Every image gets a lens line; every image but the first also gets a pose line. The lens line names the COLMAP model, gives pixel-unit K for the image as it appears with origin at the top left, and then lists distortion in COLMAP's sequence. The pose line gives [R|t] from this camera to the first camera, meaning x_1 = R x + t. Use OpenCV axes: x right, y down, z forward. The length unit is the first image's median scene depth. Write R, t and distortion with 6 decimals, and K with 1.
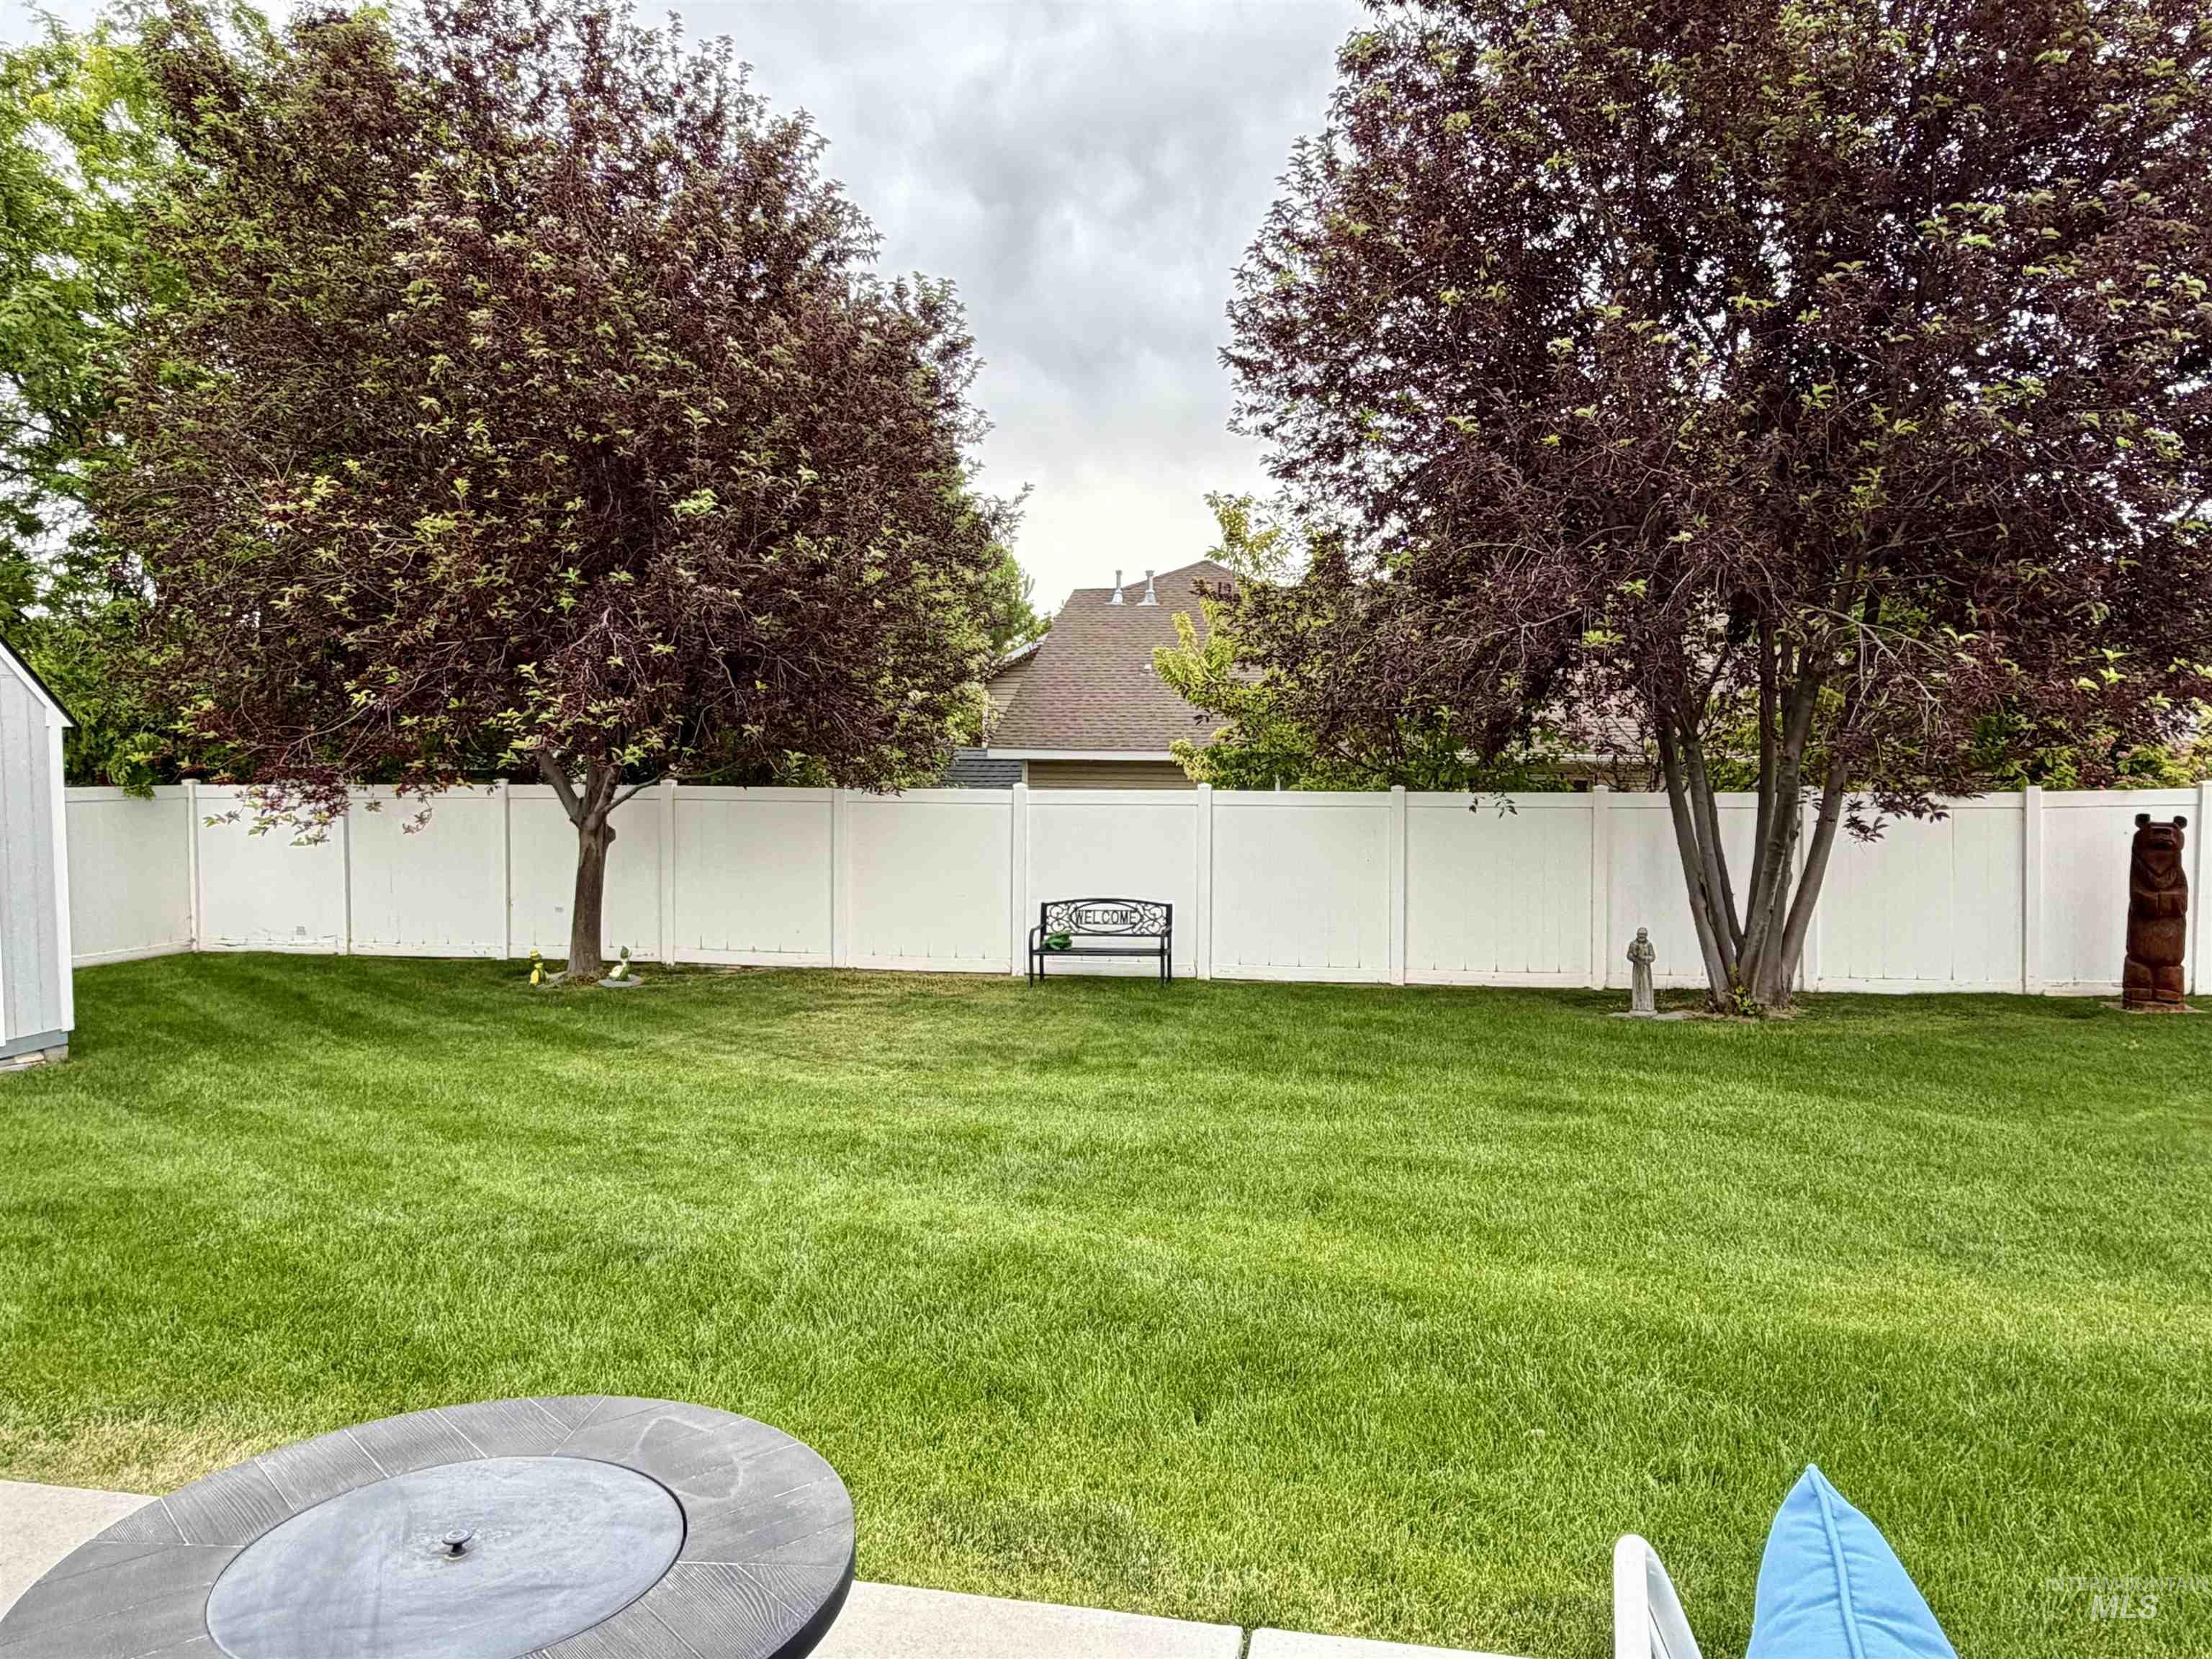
lens RADIAL K [[1542.3, 0, 1089.8], [0, 1542.3, 839.3], [0, 0, 1]] dist [-0.000787, -0.000716]
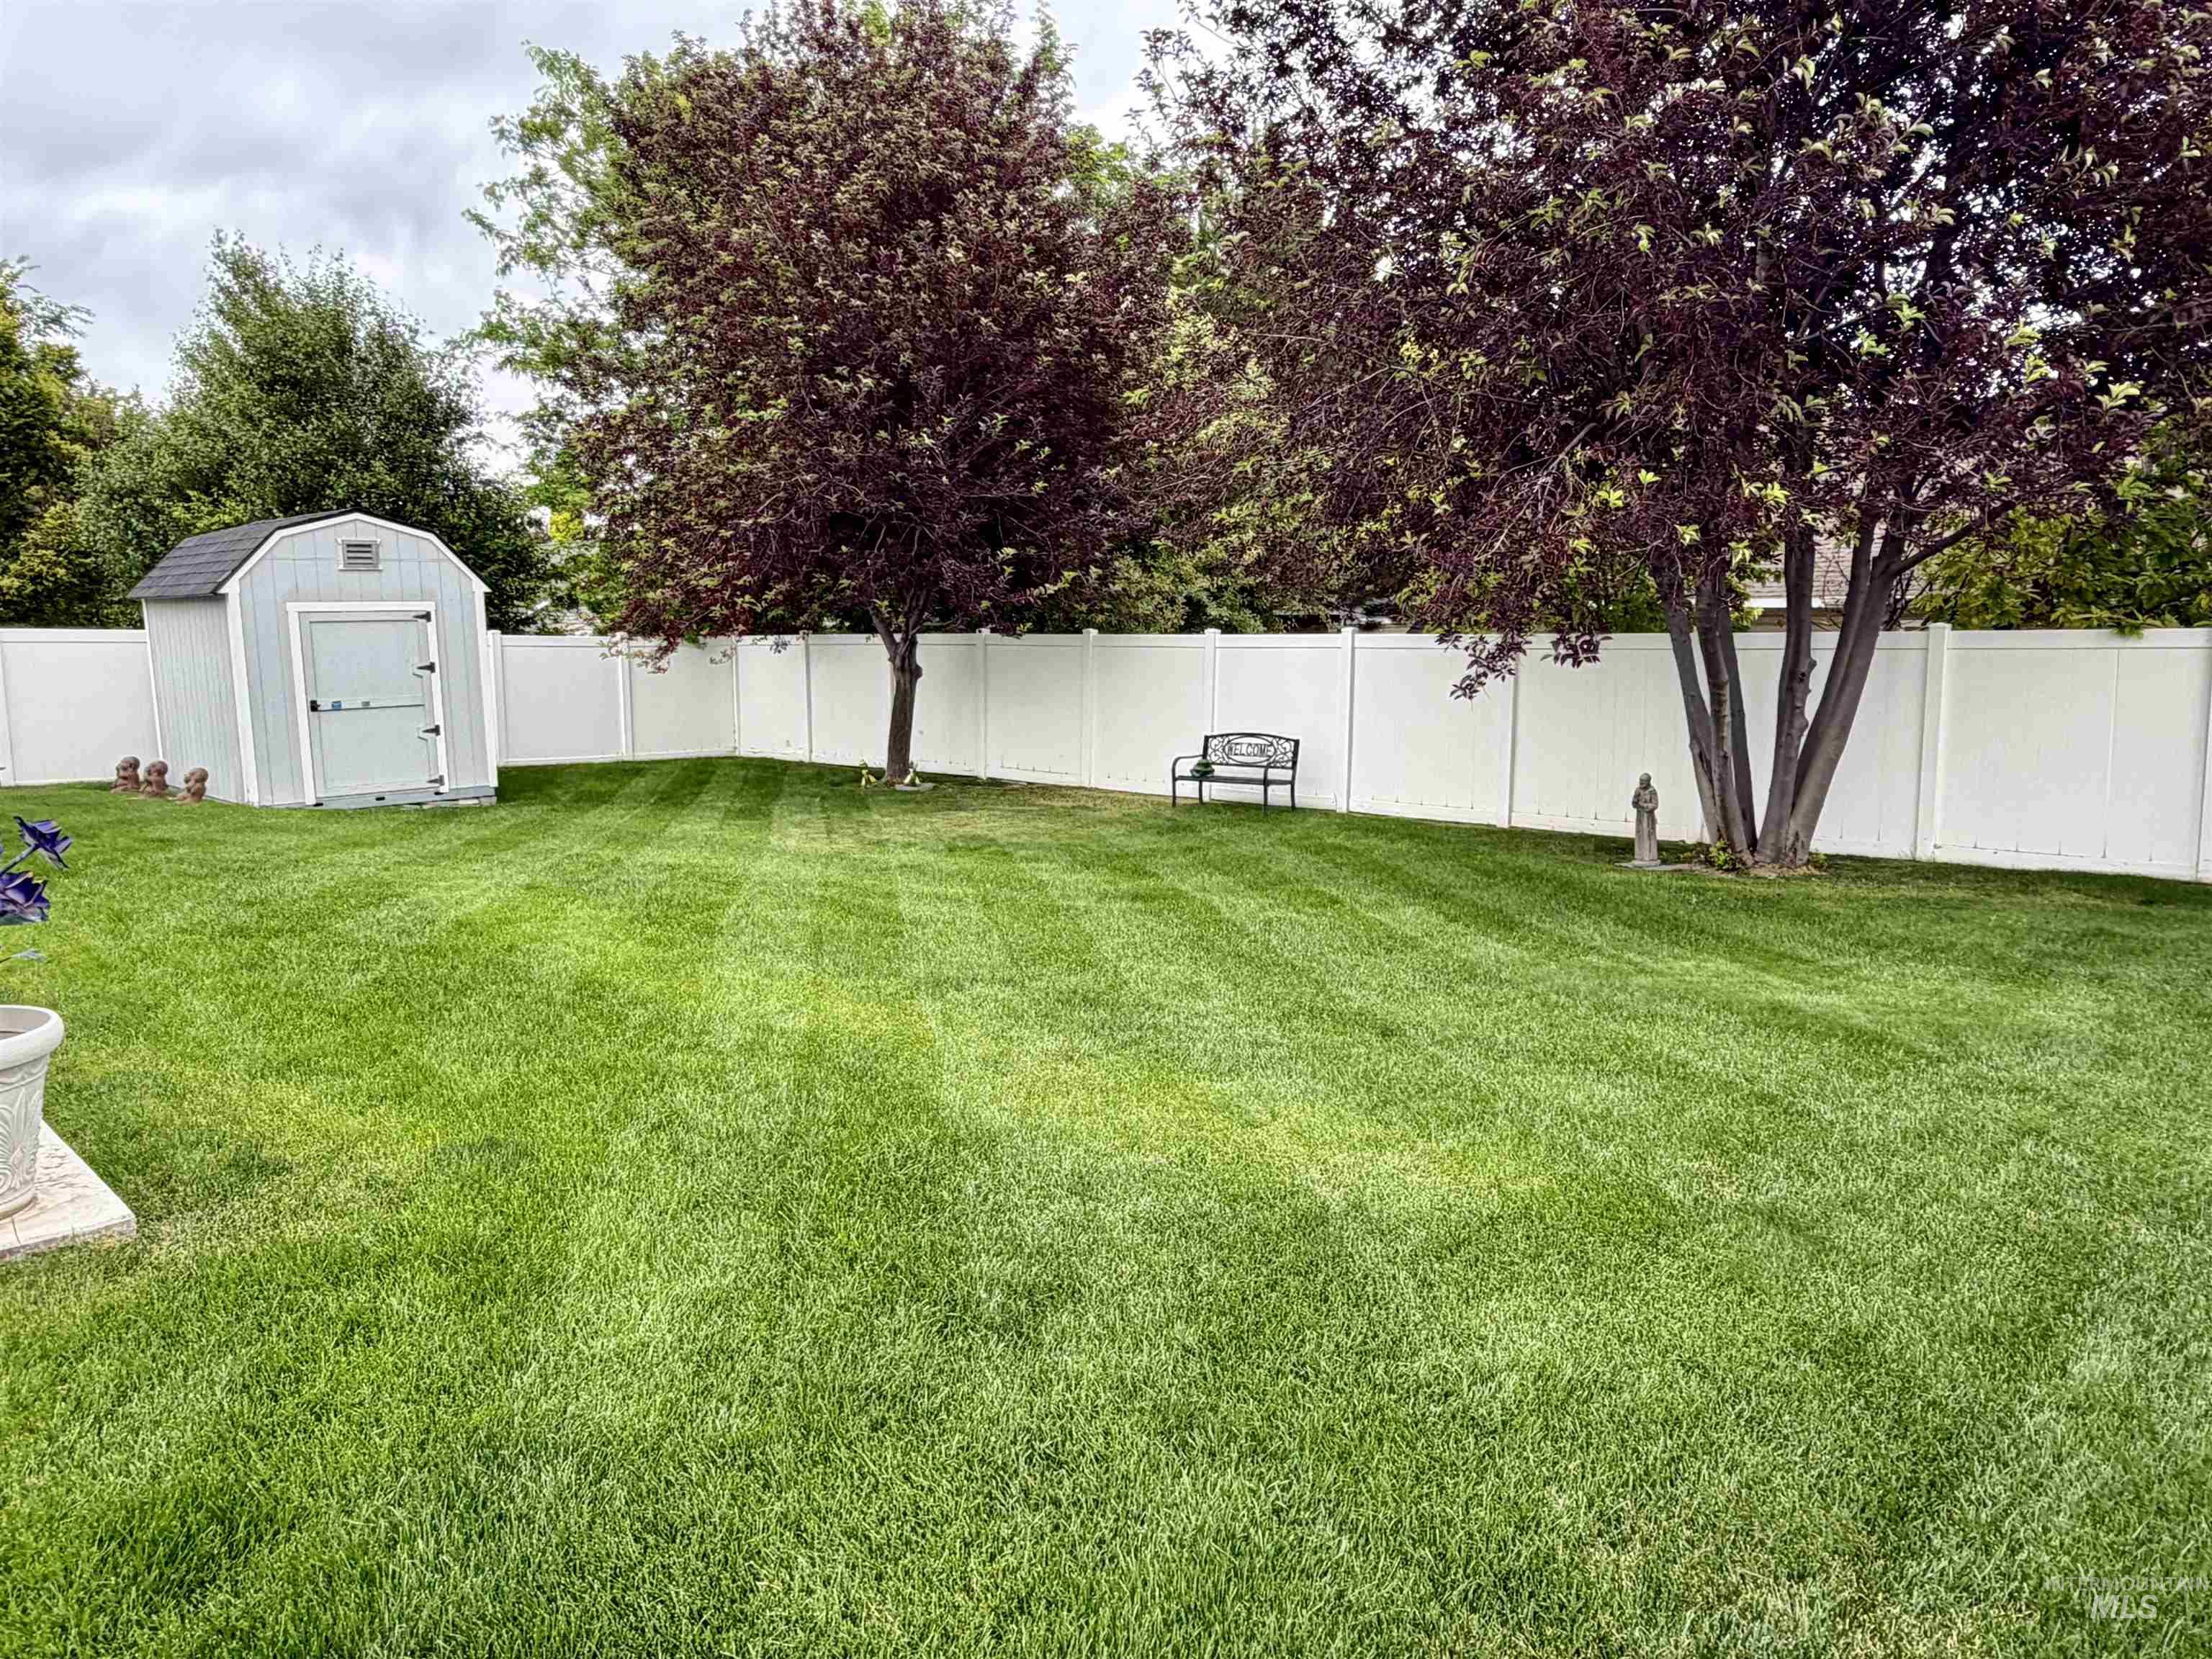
lens RADIAL K [[1490.3, 0, 1106.0], [0, 1490.3, 829.5], [0, 0, 1]] dist [-0.020653, 0.001915]
pose [[0.854928, 0.063525, -0.514842, 0.488865], [-0.020366, 0.995819, 0.089053, 0.014355], [0.518347, -0.065648, 0.852647, 0.022383]]
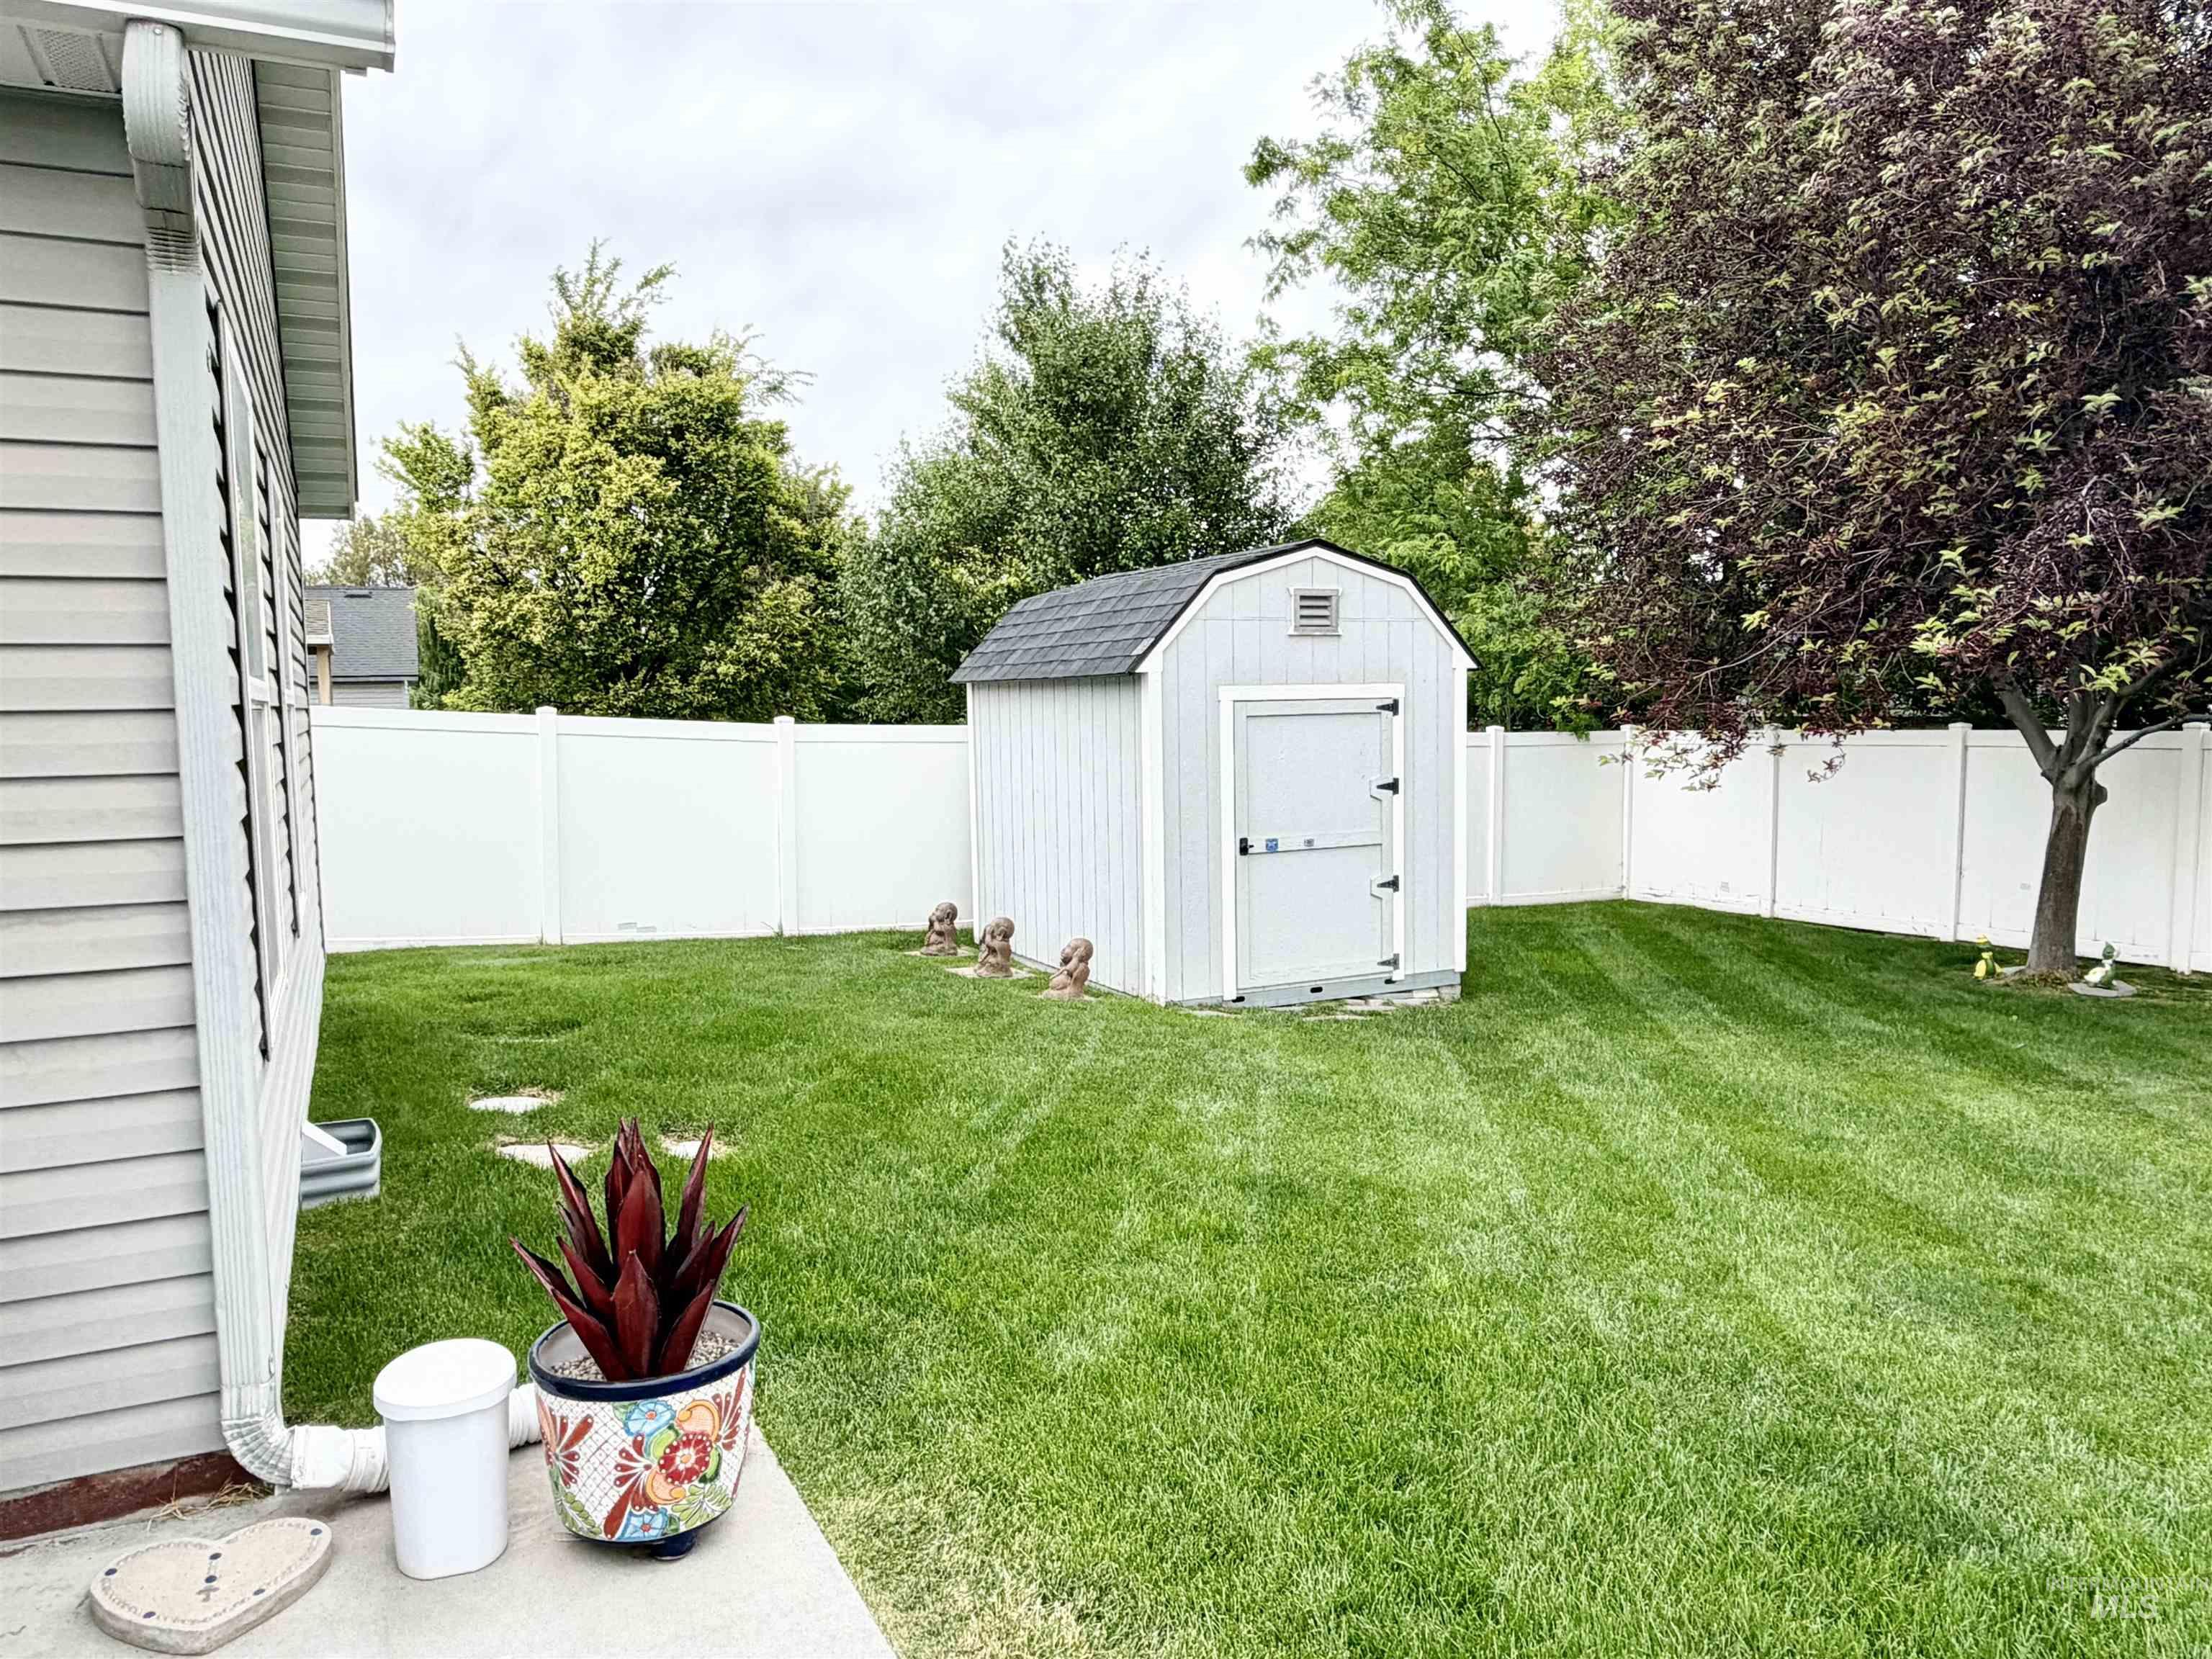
lens RADIAL K [[1542.3, 0, 1089.8], [0, 1542.3, 839.3], [0, 0, 1]] dist [-0.000787, -0.000716]
pose [[0.616621, 0.055103, -0.785329, -0.019462], [-0.030761, 0.998472, 0.045906, -0.000726], [0.786659, -0.004149, 0.617374, 0.142759]]
